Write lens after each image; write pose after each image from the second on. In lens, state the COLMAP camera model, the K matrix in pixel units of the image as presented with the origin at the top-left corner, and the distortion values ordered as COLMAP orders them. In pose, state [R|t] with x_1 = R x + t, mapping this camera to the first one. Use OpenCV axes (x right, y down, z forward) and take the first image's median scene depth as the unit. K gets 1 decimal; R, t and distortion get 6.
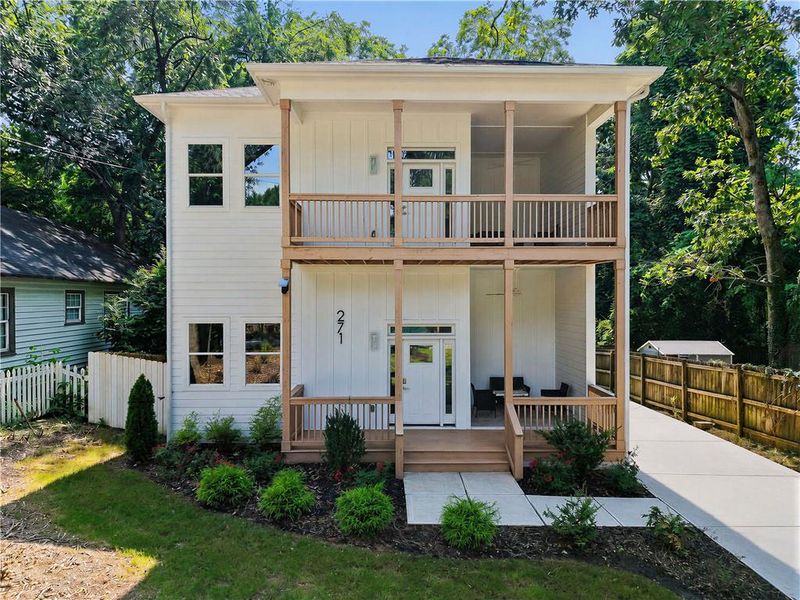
lens RADIAL K [[544.3, 0, 399.7], [0, 544.3, 300.2], [0, 0, 1]] dist [0.009529, 0.005707]
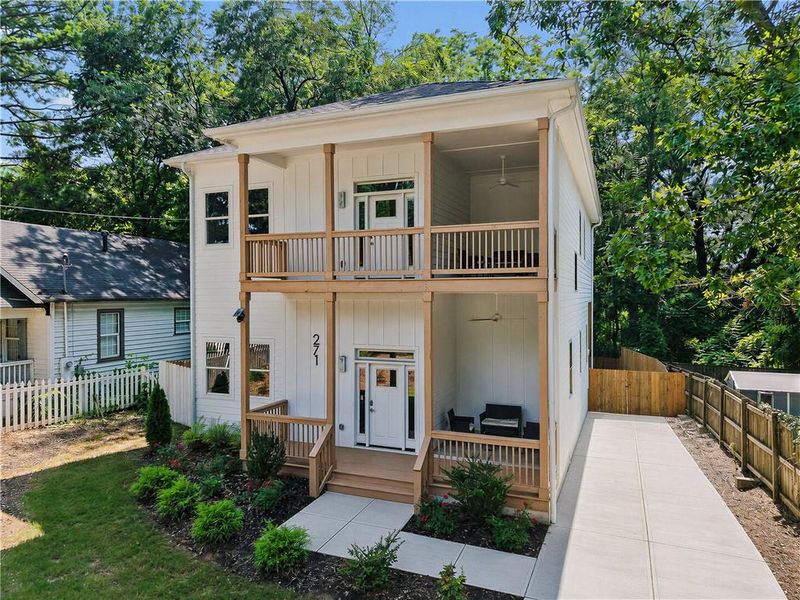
lens RADIAL K [[544.3, 0, 400.2], [0, 544.3, 298.4], [0, 0, 1]] dist [0.009529, 0.005707]
pose [[0.921779, 0.001722, -0.387711, 0.470612], [-0.001217, 0.999998, 0.001548, -0.055687], [0.387713, -0.000955, 0.921780, 0.054446]]
